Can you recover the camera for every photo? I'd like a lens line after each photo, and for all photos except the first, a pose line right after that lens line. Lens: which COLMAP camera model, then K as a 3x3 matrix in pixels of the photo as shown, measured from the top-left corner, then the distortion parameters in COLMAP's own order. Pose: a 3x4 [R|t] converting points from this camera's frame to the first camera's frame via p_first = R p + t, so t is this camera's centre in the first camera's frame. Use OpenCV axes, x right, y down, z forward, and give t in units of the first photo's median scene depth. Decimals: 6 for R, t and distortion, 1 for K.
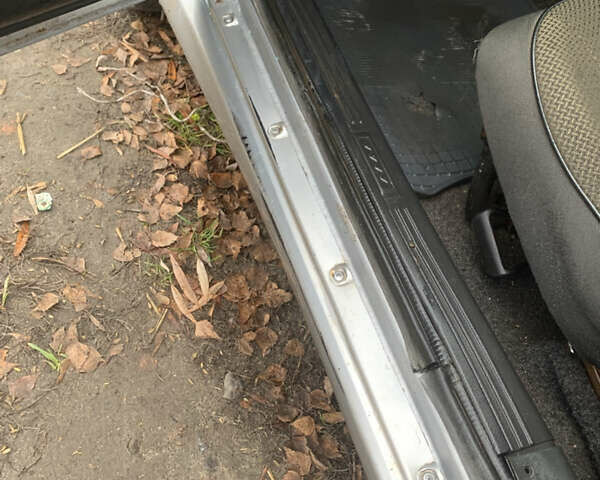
lens RADIAL K [[609.6, 0, 300.0], [0, 609.6, 240.0], [0, 0, 1]] dist [0.014847, -0.006542]
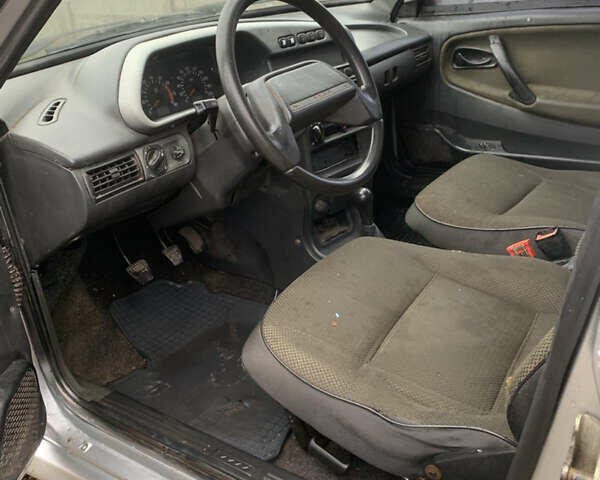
lens RADIAL K [[609.6, 0, 300.0], [0, 609.6, 240.0], [0, 0, 1]] dist [0.014847, -0.006542]
pose [[0.760055, -0.504235, 0.409955, -0.081518], [0.636015, 0.706689, -0.309960, 0.050304], [-0.133418, 0.496324, 0.857824, -0.510498]]
